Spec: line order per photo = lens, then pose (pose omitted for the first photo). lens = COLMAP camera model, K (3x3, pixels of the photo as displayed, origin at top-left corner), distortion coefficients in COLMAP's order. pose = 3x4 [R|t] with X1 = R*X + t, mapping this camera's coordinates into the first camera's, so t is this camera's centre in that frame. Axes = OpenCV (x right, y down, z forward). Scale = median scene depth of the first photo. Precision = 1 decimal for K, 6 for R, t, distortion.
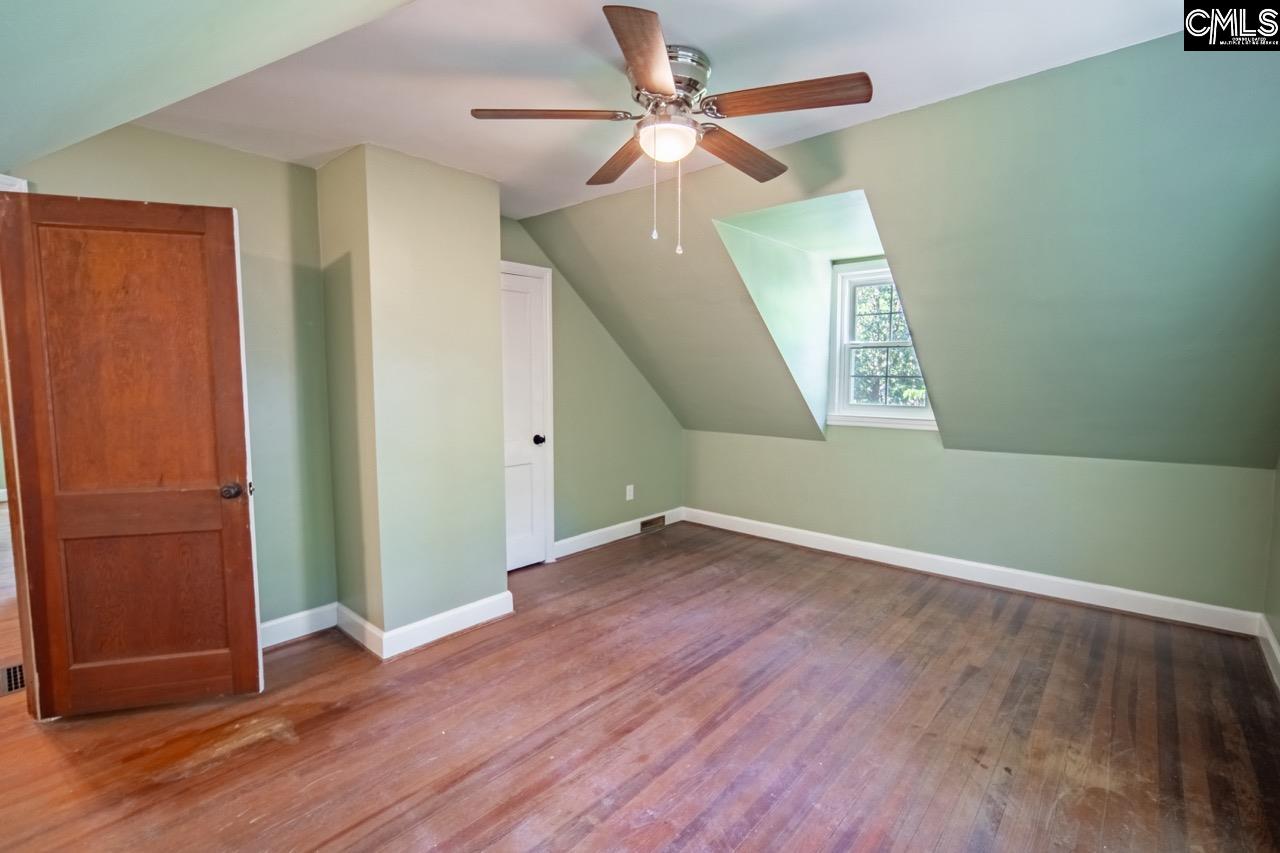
lens RADIAL K [[592.6, 0, 640.0], [0, 592.6, 426.5], [0, 0, 1]] dist [-0.001865, 0.000839]
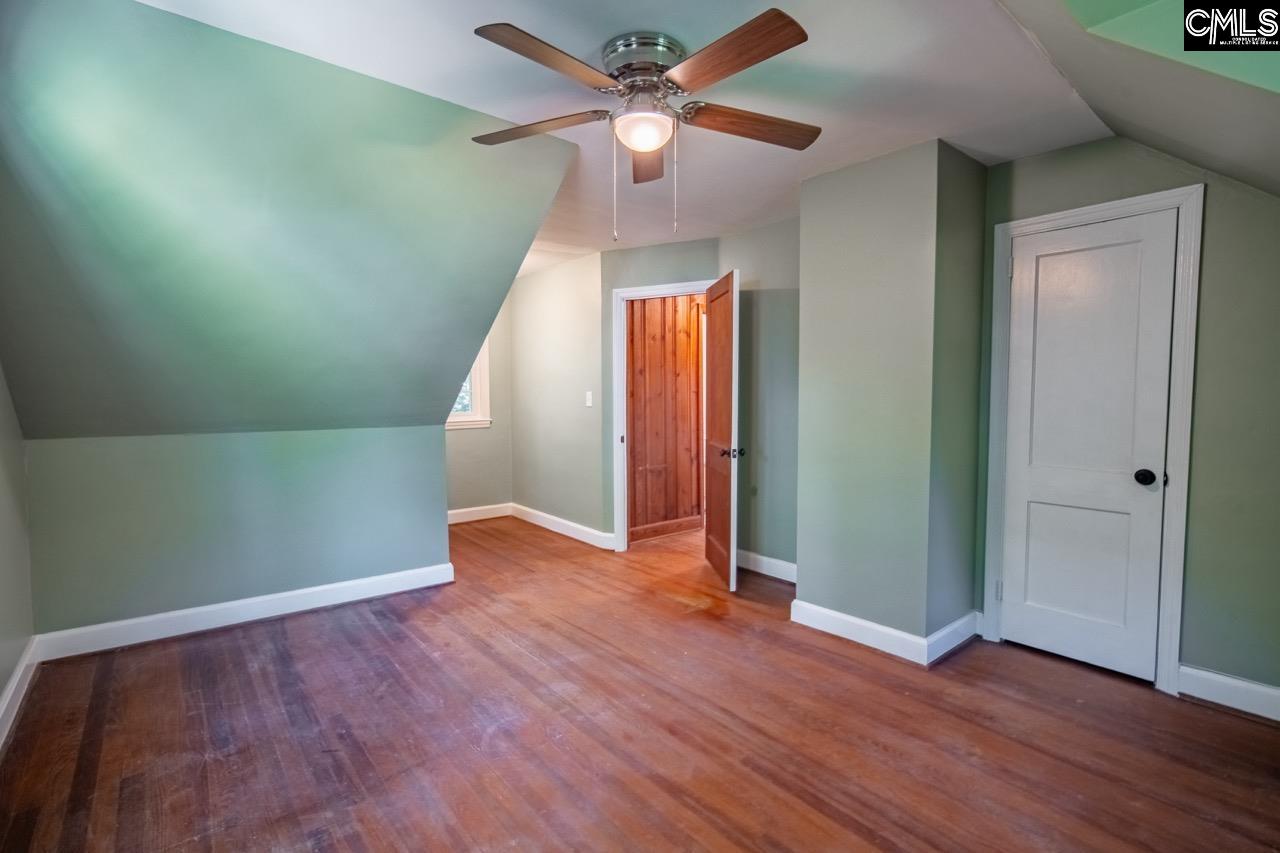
lens RADIAL K [[592.6, 0, 640.0], [0, 592.6, 426.5], [0, 0, 1]] dist [-0.001865, 0.000839]
pose [[-0.151509, 0.055863, -0.986876, 0.773775], [-0.084362, 0.994028, 0.069219, -0.043547], [0.984849, 0.093742, -0.145892, 0.871401]]
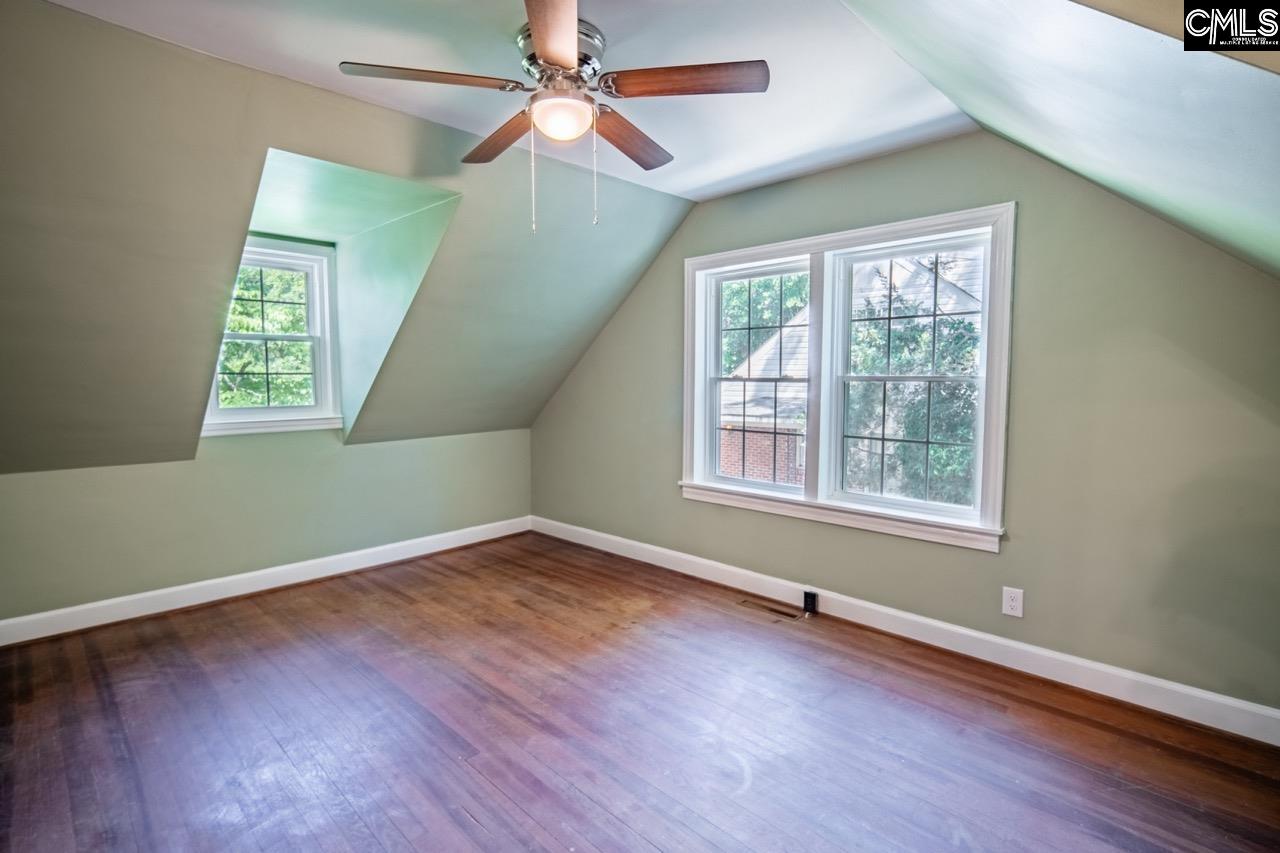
lens RADIAL K [[617.5, 0, 640.0], [0, 617.5, 426.5], [0, 0, 1]] dist [-0.003036, 0.000398]
pose [[0.051758, -0.082471, 0.995249, -0.714373], [0.090987, 0.992829, 0.077539, -0.043064], [-0.994506, 0.086541, 0.058890, 0.633522]]
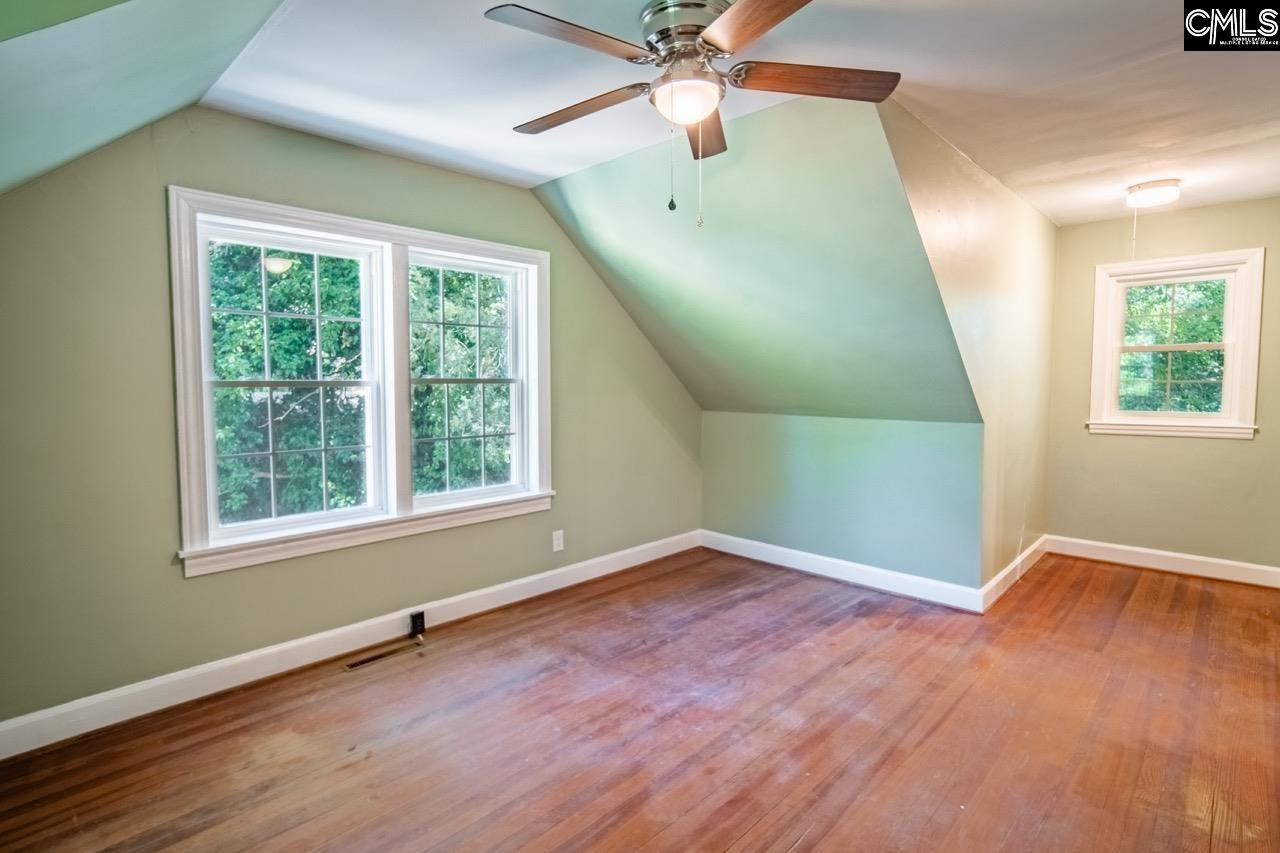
lens RADIAL K [[633.1, 0, 640.0], [0, 633.1, 426.5], [0, 0, 1]] dist [-0.046952, 0.033970]
pose [[-0.999520, -0.001217, 0.030968, 0.066444], [0.003719, 0.987301, 0.158819, -0.107309], [-0.030768, 0.158857, -0.986822, 1.475274]]
